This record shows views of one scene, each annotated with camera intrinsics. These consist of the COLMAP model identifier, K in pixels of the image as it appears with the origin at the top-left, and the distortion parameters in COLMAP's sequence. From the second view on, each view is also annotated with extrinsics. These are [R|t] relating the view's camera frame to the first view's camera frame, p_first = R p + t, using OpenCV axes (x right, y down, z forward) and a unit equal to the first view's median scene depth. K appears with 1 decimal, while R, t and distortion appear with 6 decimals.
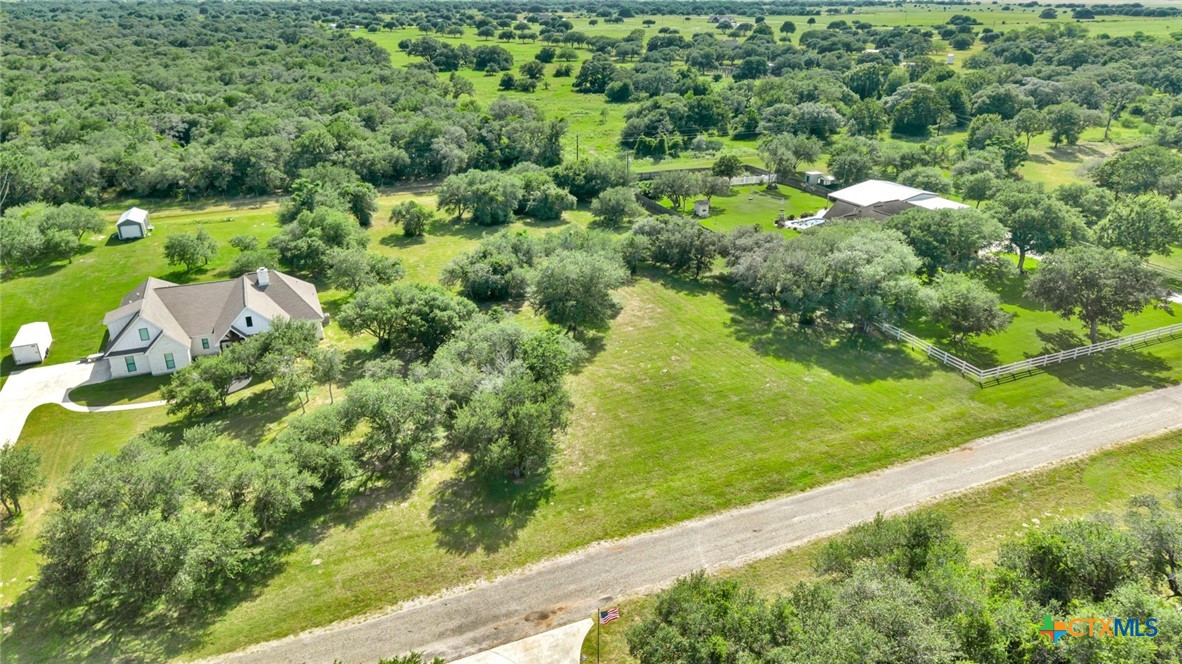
lens RADIAL K [[777.6, 0, 598.1], [0, 777.6, 322.4], [0, 0, 1]] dist [0.030948, -0.031471]
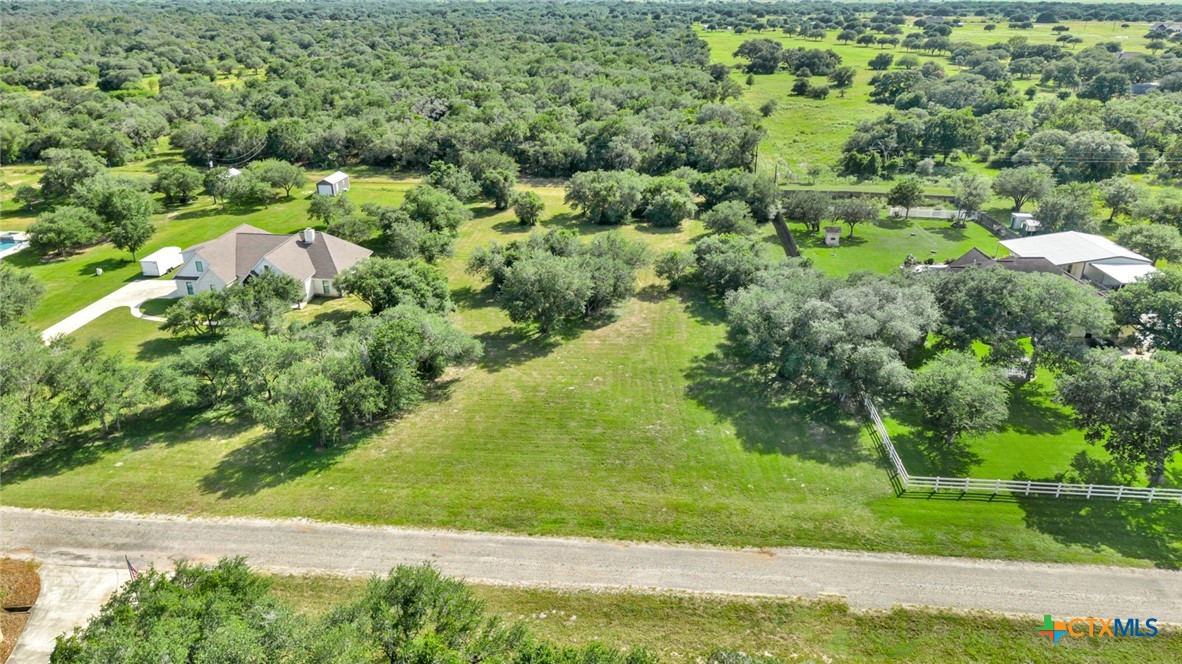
lens RADIAL K [[777.6, 0, 595.7], [0, 777.6, 327.8], [0, 0, 1]] dist [0.030948, -0.031471]
pose [[0.883121, 0.186697, -0.430398, 0.305876], [-0.185240, 0.981629, 0.045722, -0.036131], [0.431027, 0.039349, 0.901481, 0.088332]]
